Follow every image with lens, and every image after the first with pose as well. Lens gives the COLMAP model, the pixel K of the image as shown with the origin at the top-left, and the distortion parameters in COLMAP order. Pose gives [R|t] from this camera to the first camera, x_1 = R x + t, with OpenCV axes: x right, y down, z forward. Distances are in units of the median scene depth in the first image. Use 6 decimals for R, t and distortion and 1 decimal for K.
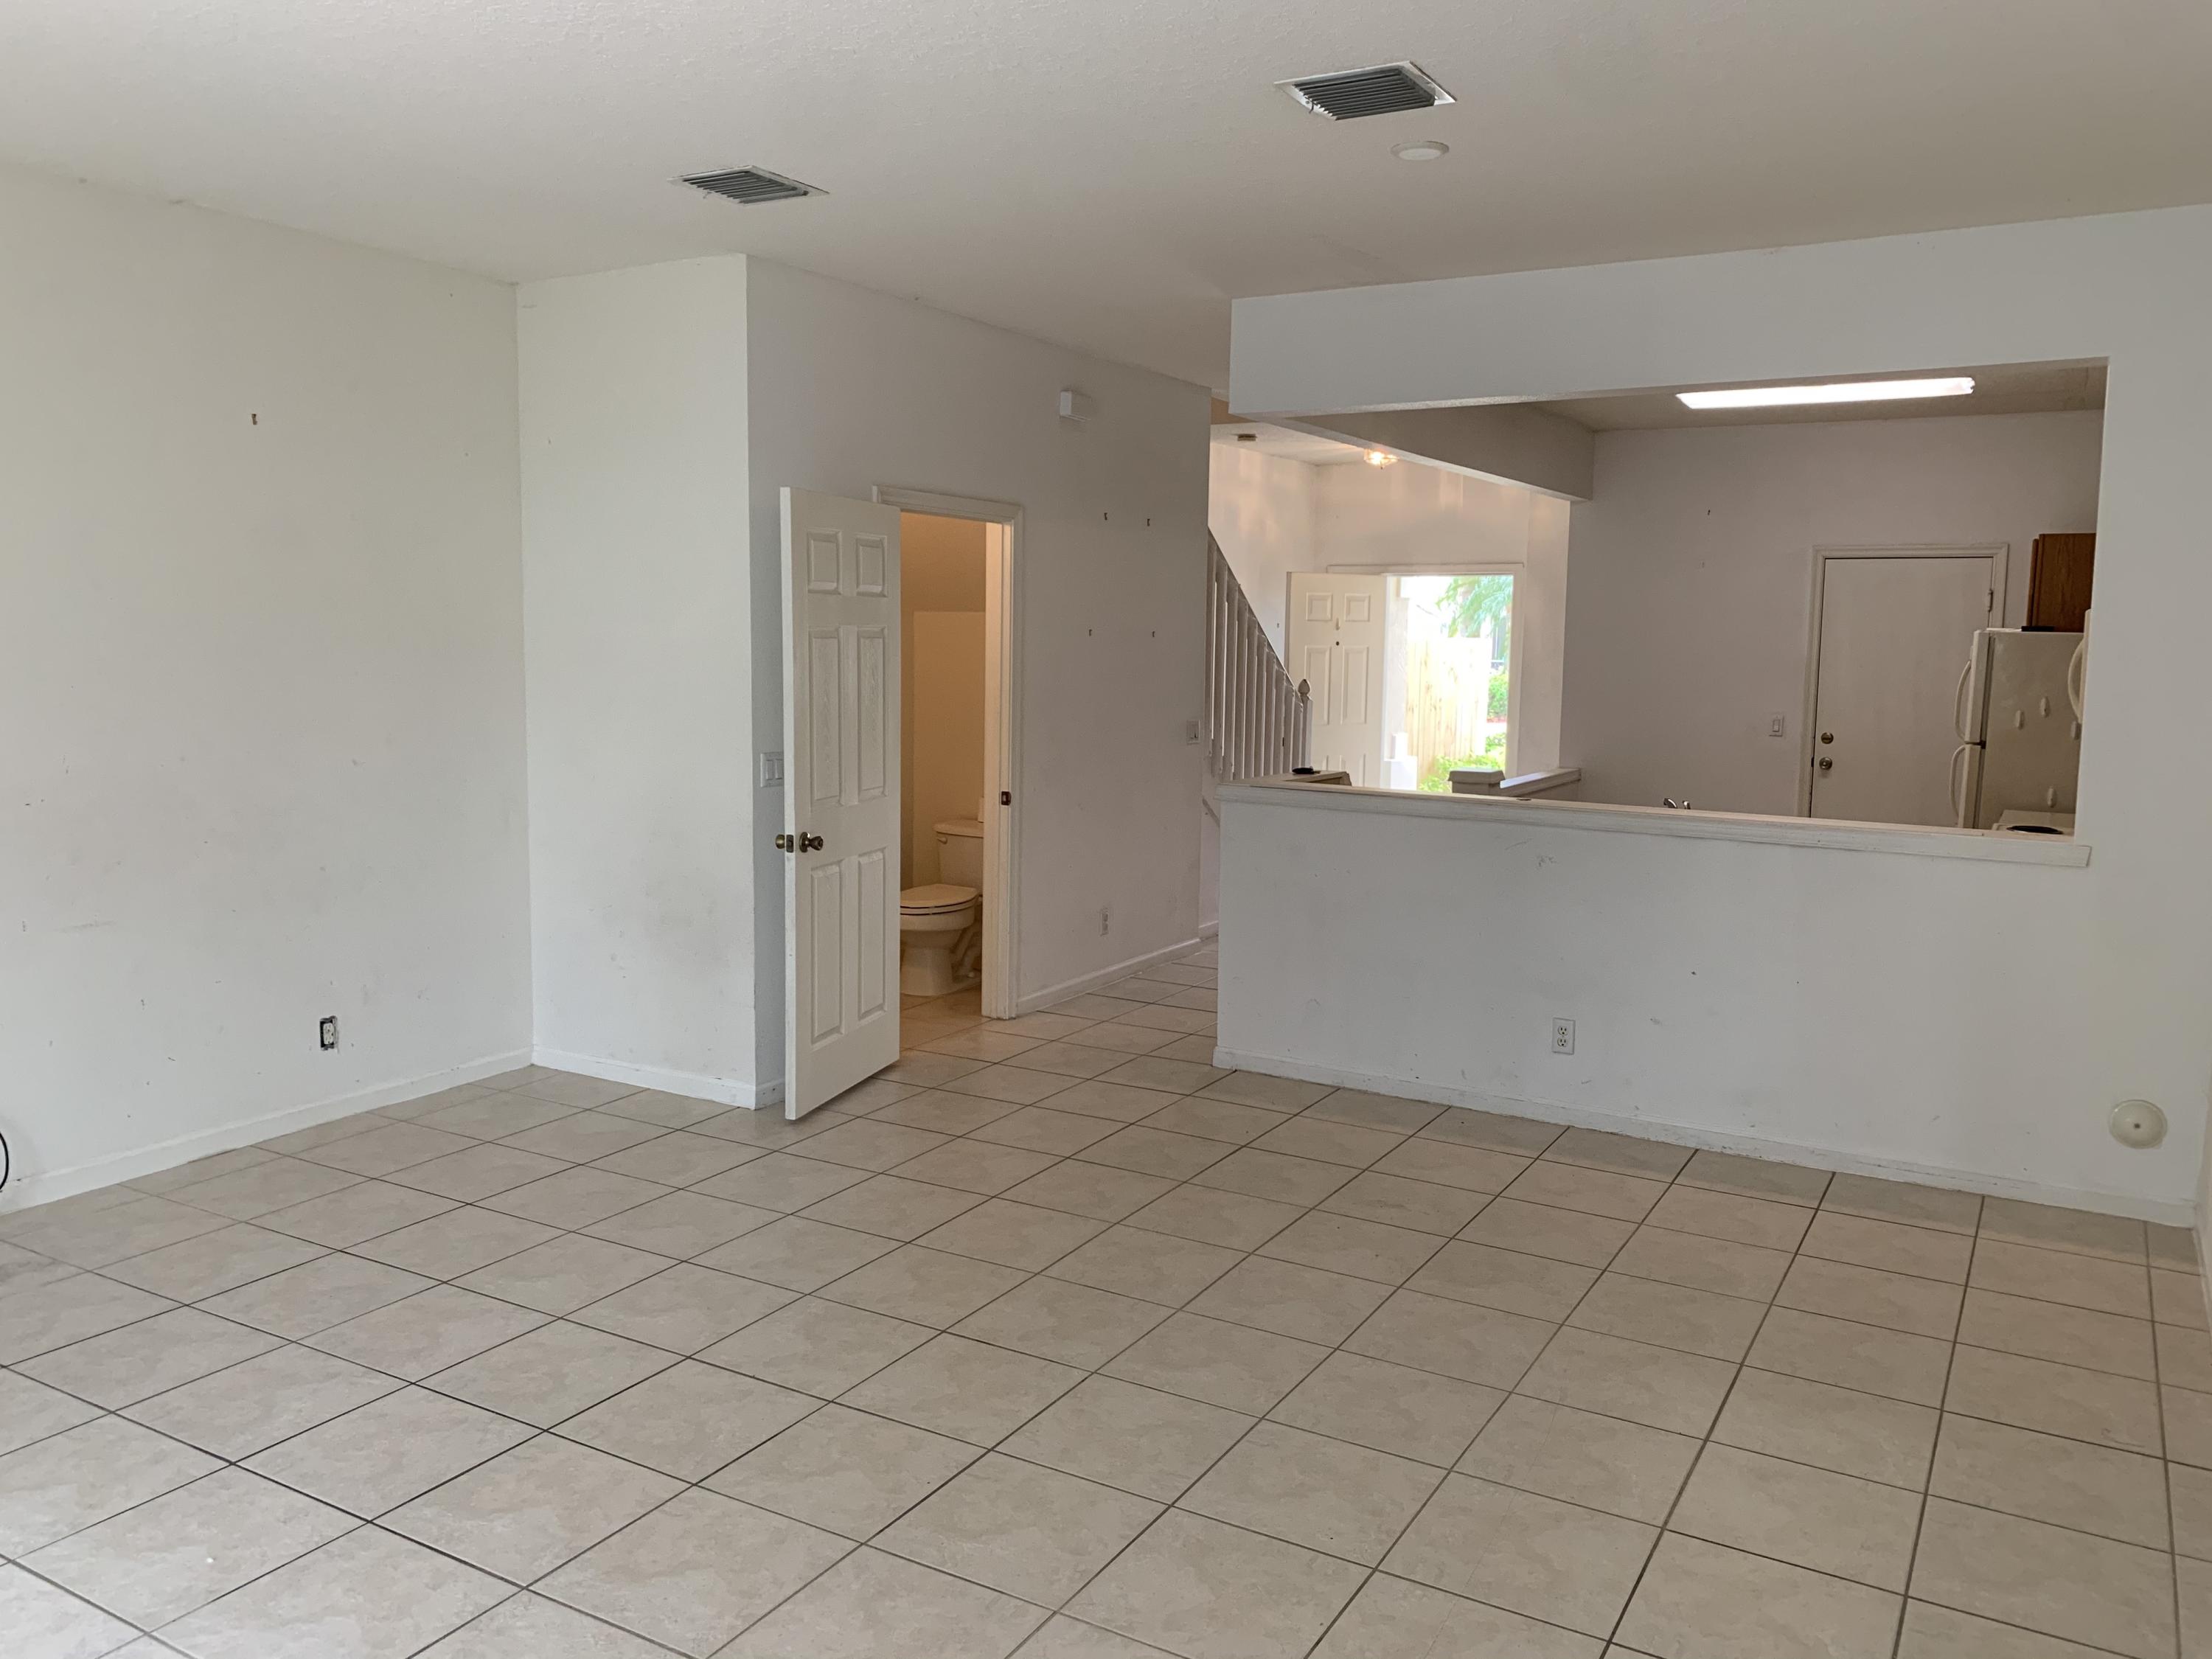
lens RADIAL K [[1689.3, 0, 1109.9], [0, 1689.3, 826.9], [0, 0, 1]] dist [0.028920, -0.001245]
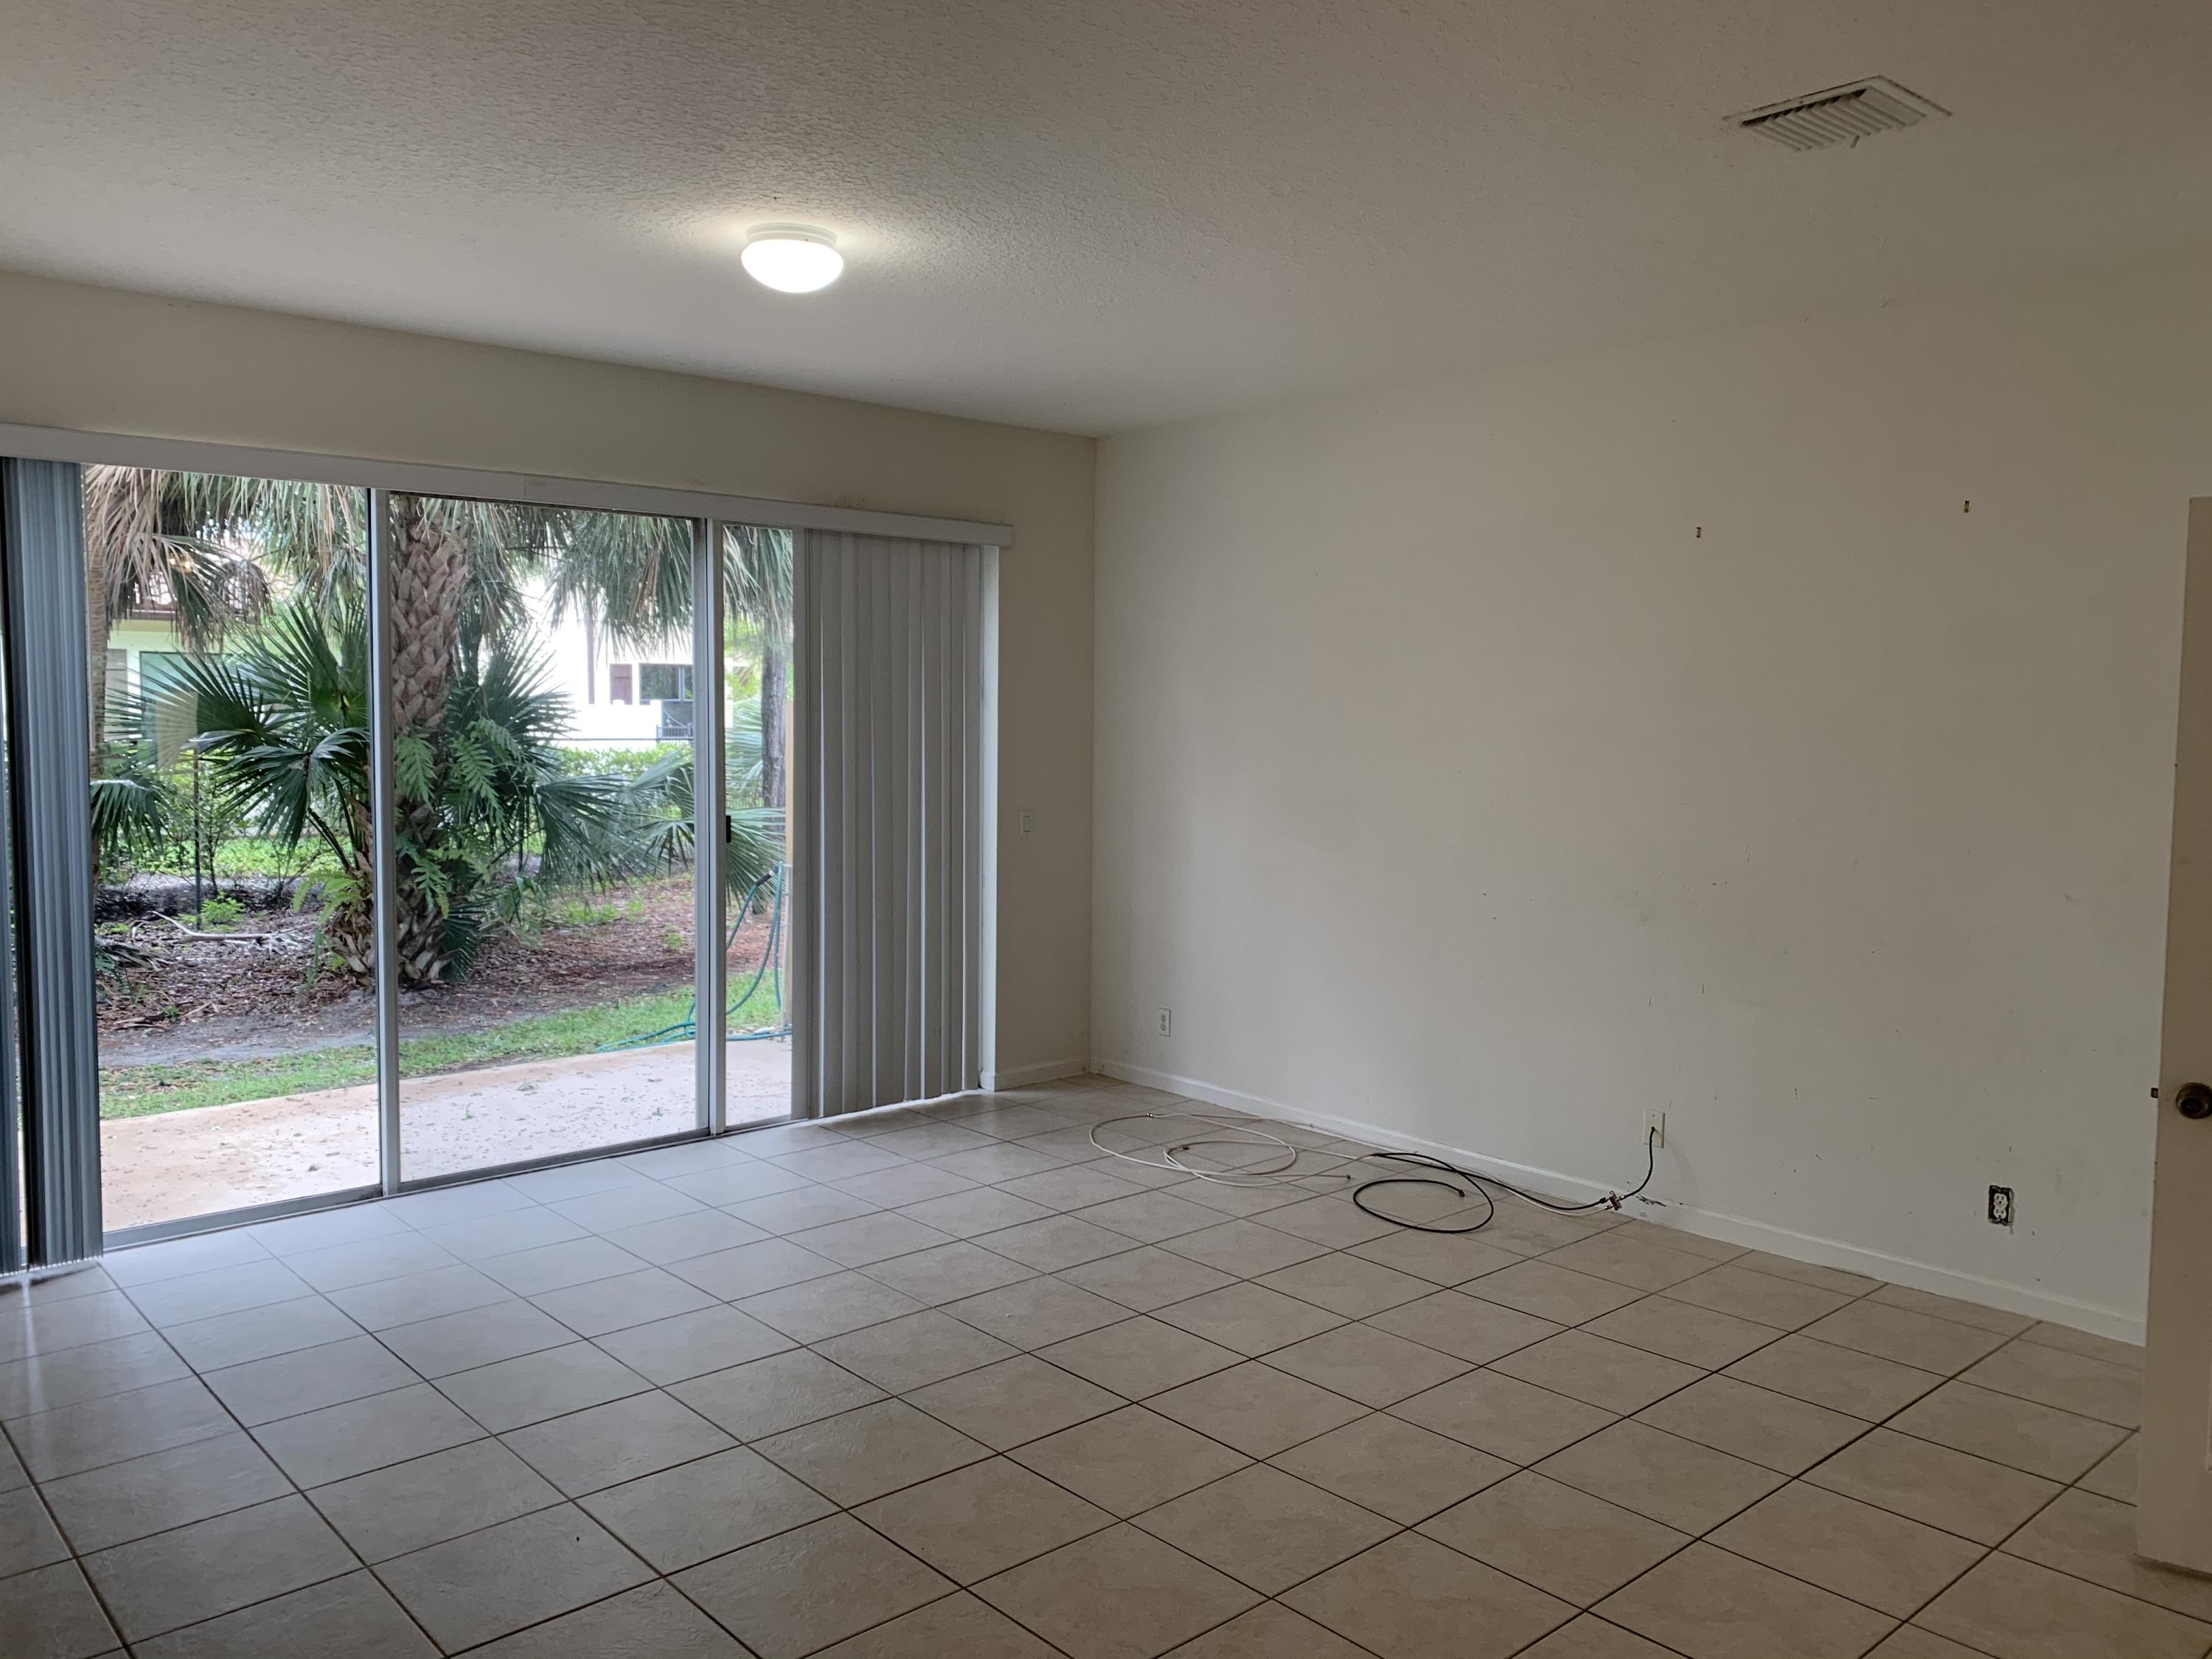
lens RADIAL K [[1689.3, 0, 1110.5], [0, 1689.3, 828.9], [0, 0, 1]] dist [0.028920, -0.001245]
pose [[-0.301918, 0.054331, -0.951784, 0.481936], [-0.128957, 0.986871, 0.097240, -0.091433], [0.944572, 0.152098, -0.290948, 0.801104]]
